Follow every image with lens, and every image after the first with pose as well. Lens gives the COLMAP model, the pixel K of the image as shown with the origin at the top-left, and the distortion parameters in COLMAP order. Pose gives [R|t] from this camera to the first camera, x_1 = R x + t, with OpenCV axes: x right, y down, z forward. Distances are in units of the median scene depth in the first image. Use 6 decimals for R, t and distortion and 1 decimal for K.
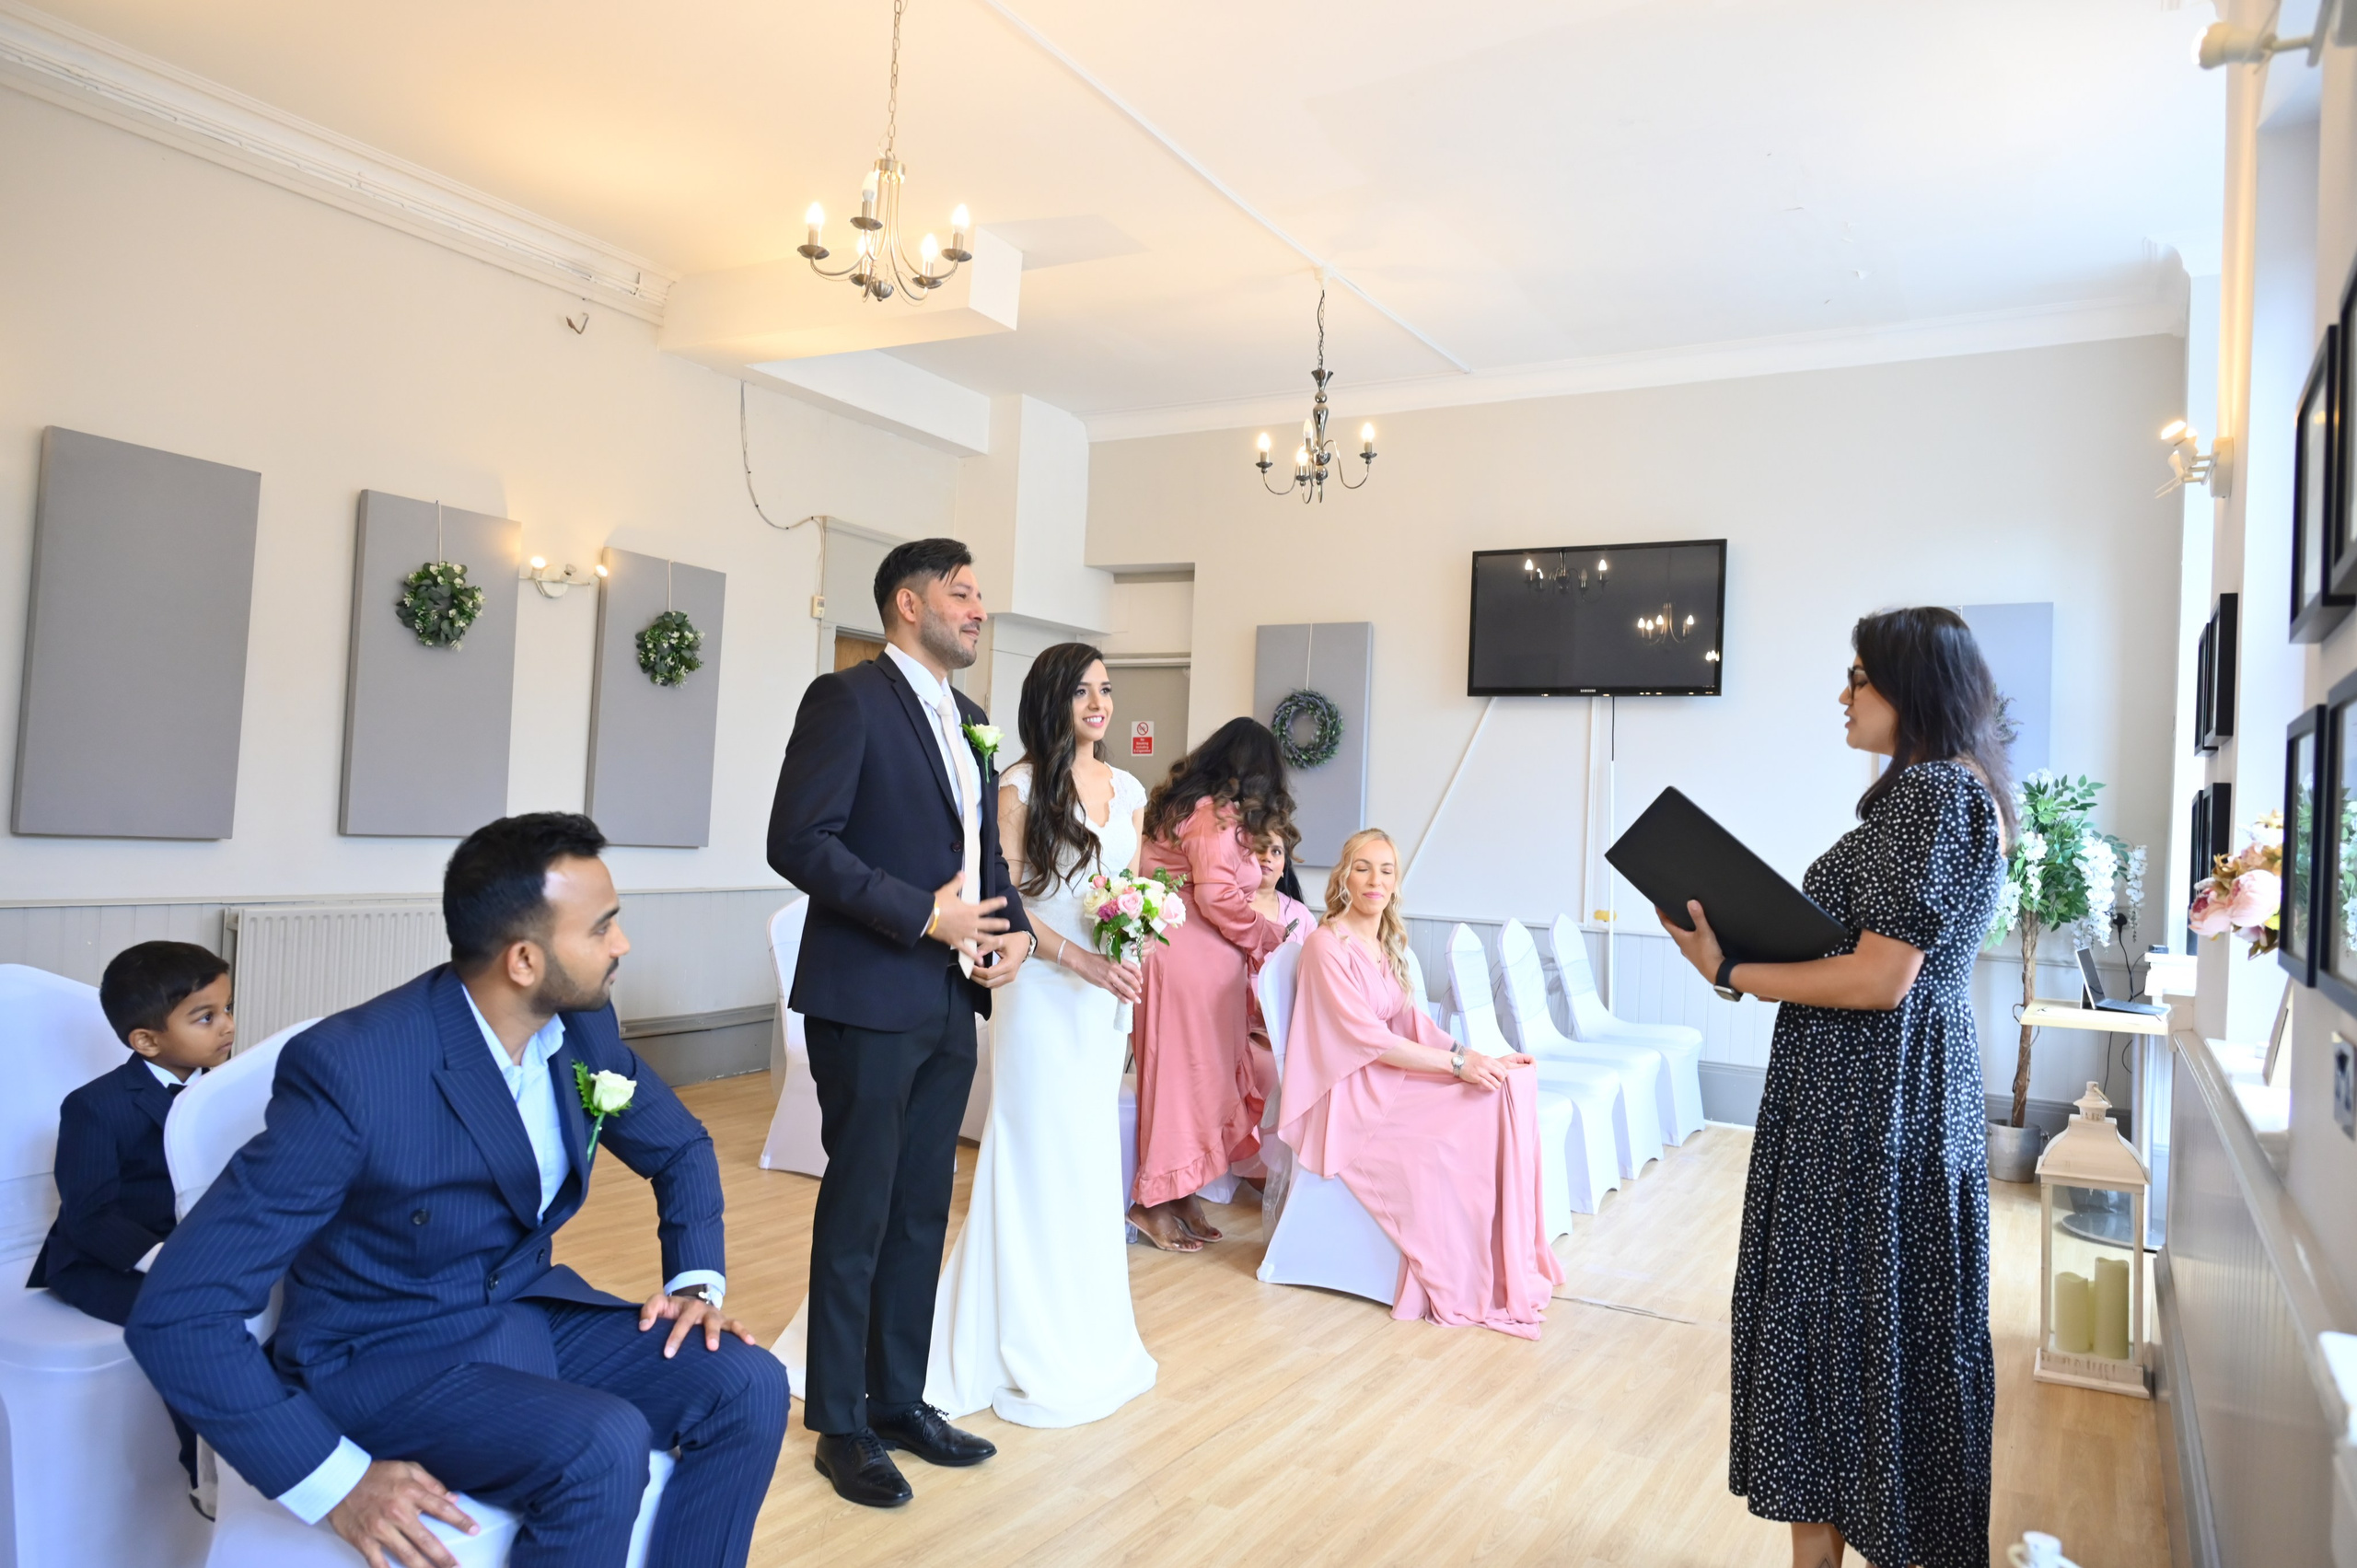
lens RADIAL K [[1643.0, 0, 1178.6], [0, 1643.0, 782.5], [0, 0, 1]] dist [0.001439, 0.003119]
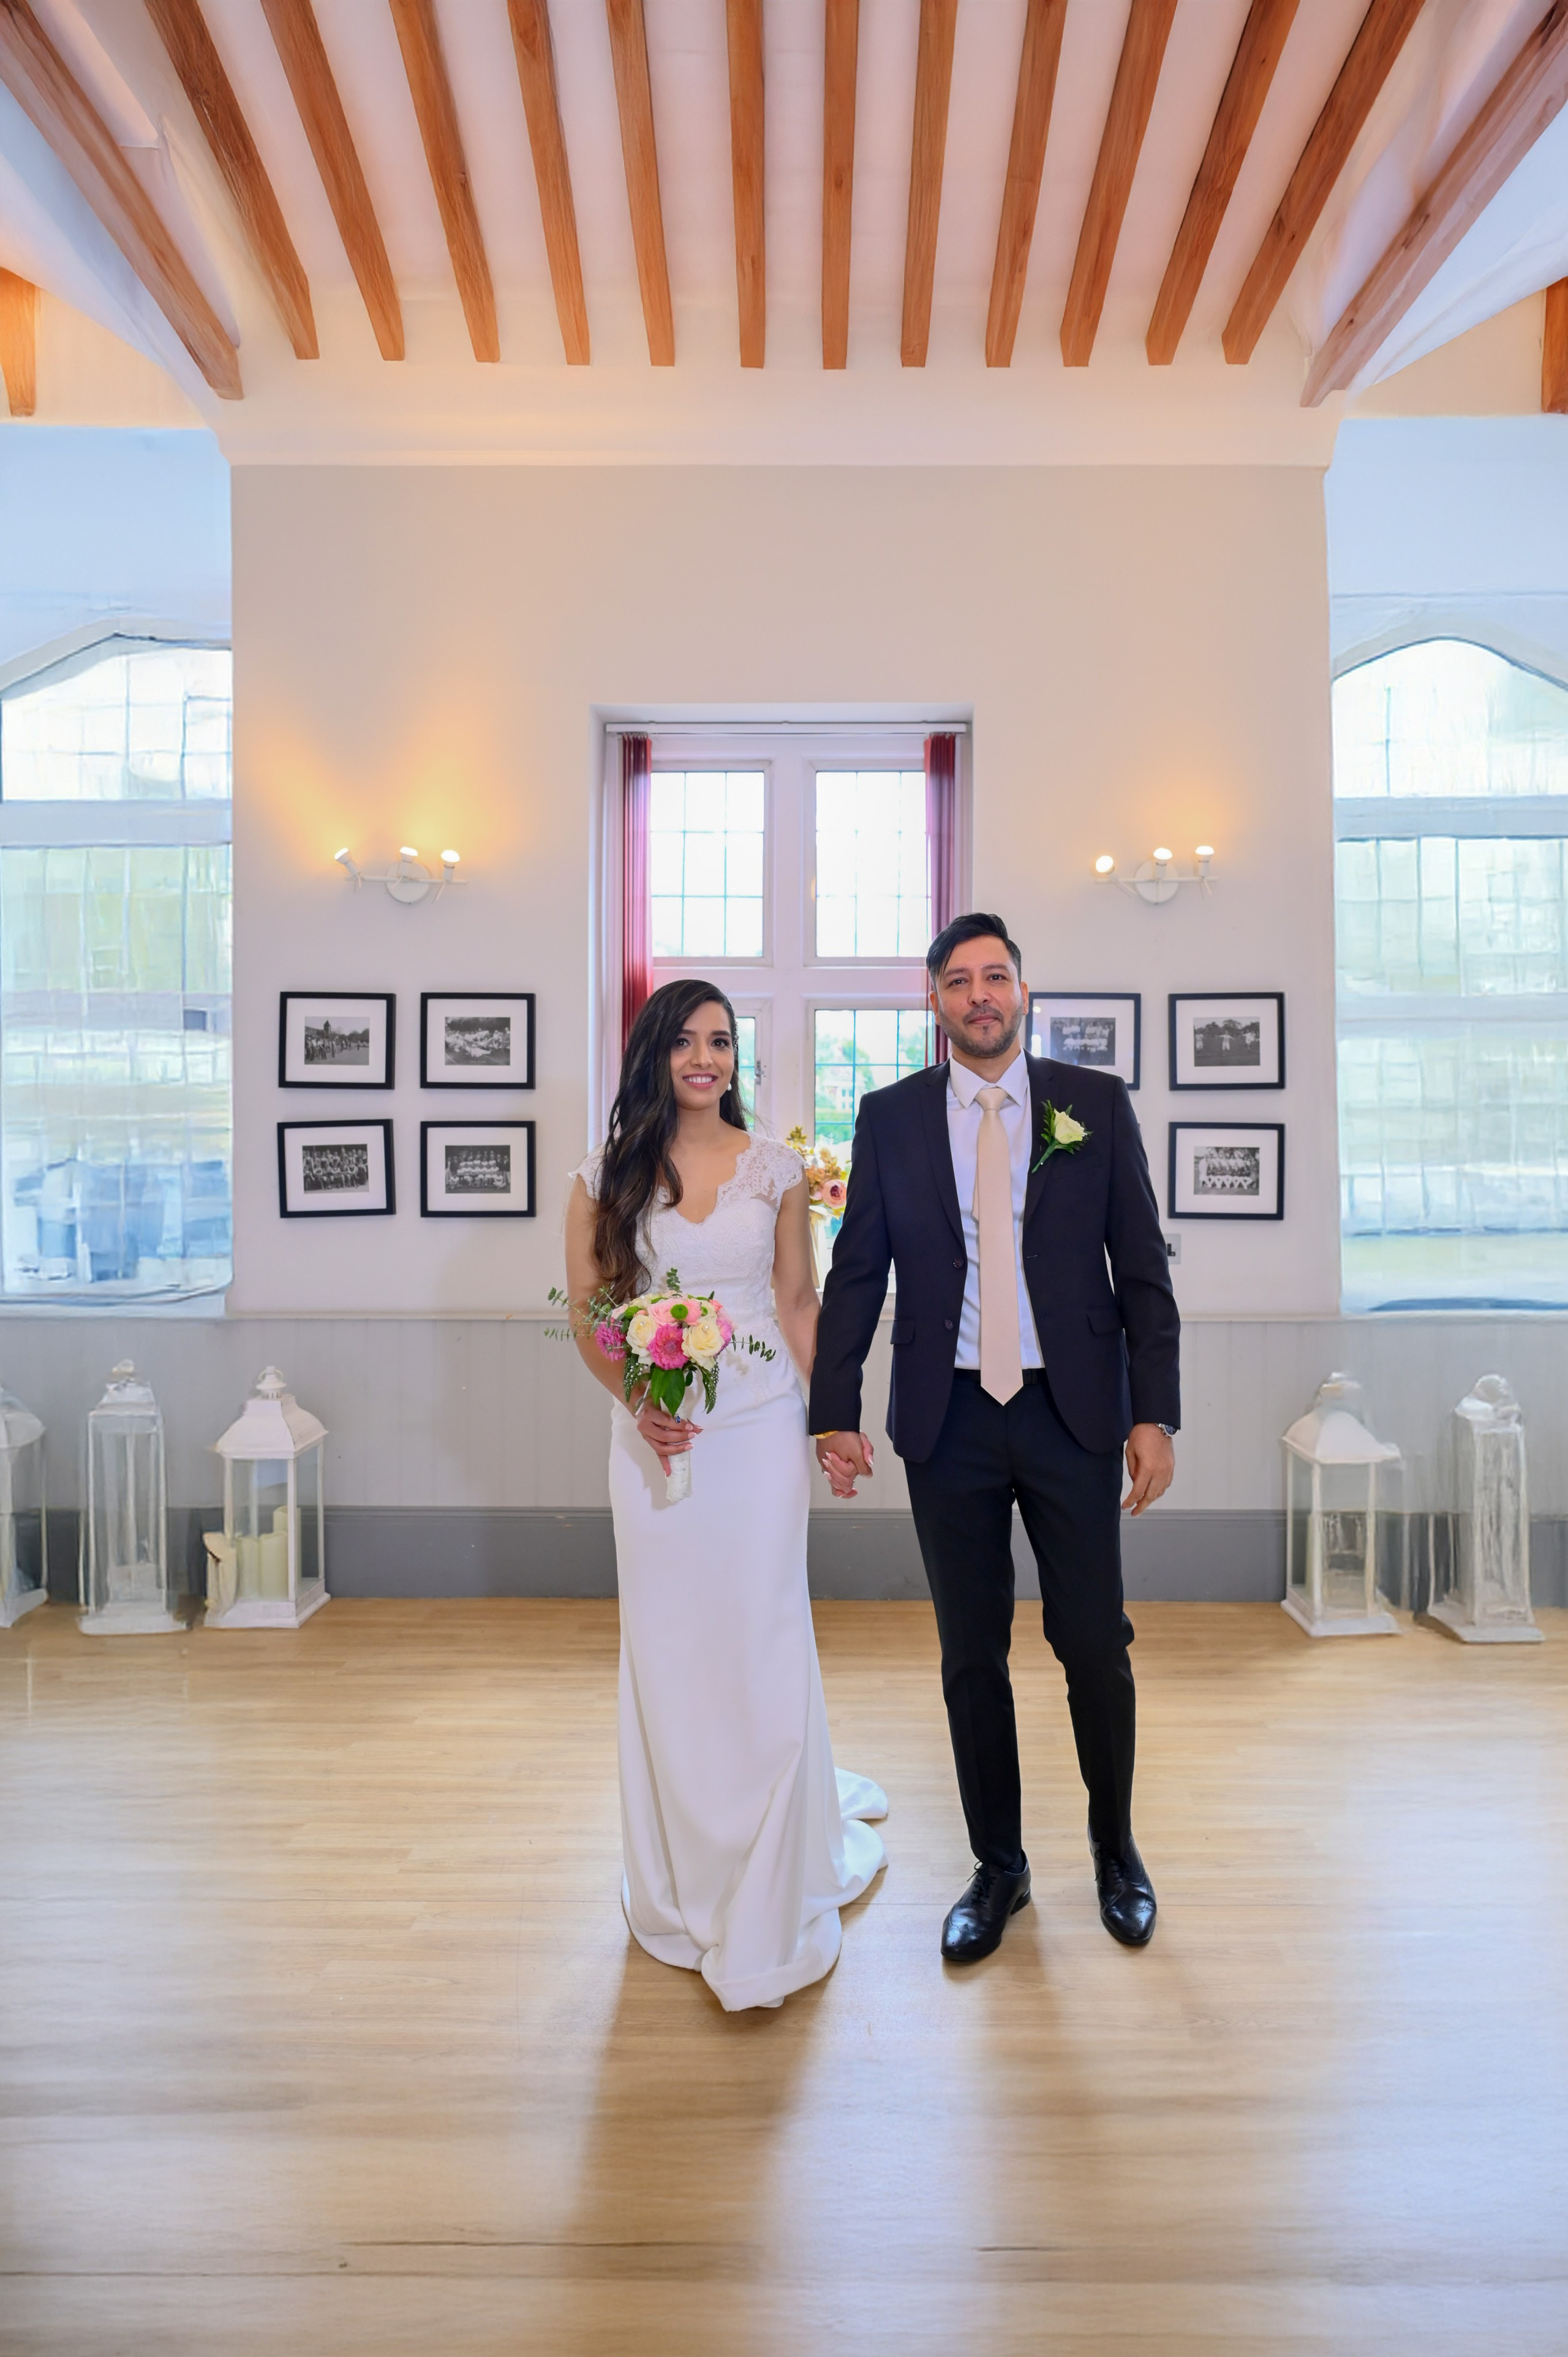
lens RADIAL K [[1642.9, 0, 707.4], [0, 1642.9, 1129.2], [0, 0, 1]] dist [0.001439, 0.003119]
pose [[-0.493776, -0.033271, 0.868952, -0.335811], [-0.045748, 0.998878, 0.012249, -0.013812], [-0.868385, -0.033704, -0.494744, 0.695171]]
